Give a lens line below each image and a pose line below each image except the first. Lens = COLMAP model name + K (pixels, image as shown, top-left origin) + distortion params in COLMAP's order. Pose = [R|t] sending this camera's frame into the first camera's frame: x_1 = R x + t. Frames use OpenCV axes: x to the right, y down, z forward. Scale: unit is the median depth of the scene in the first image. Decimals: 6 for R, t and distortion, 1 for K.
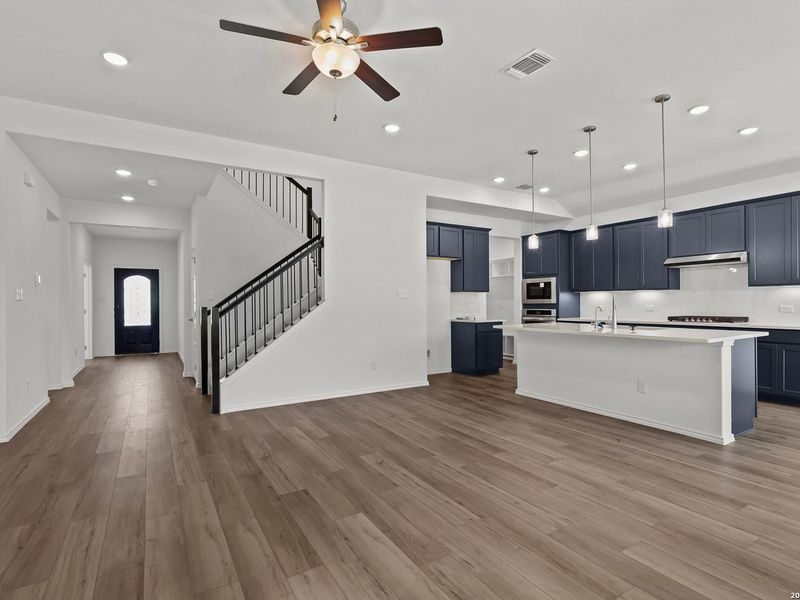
lens RADIAL K [[422.4, 0, 398.6], [0, 422.4, 300.3], [0, 0, 1]] dist [-0.002525, 0.000359]
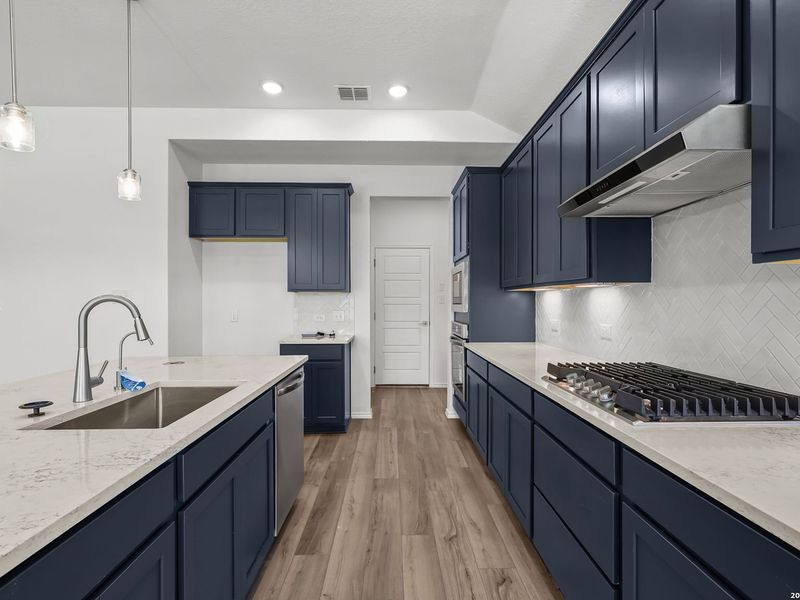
lens RADIAL K [[422.4, 0, 398.3], [0, 422.4, 303.6], [0, 0, 1]] dist [-0.002525, 0.000359]
pose [[0.861063, 0.006883, -0.508452, 0.563455], [-0.002982, 0.999960, 0.008486, -0.008008], [0.508490, -0.005791, 0.861049, 0.517162]]
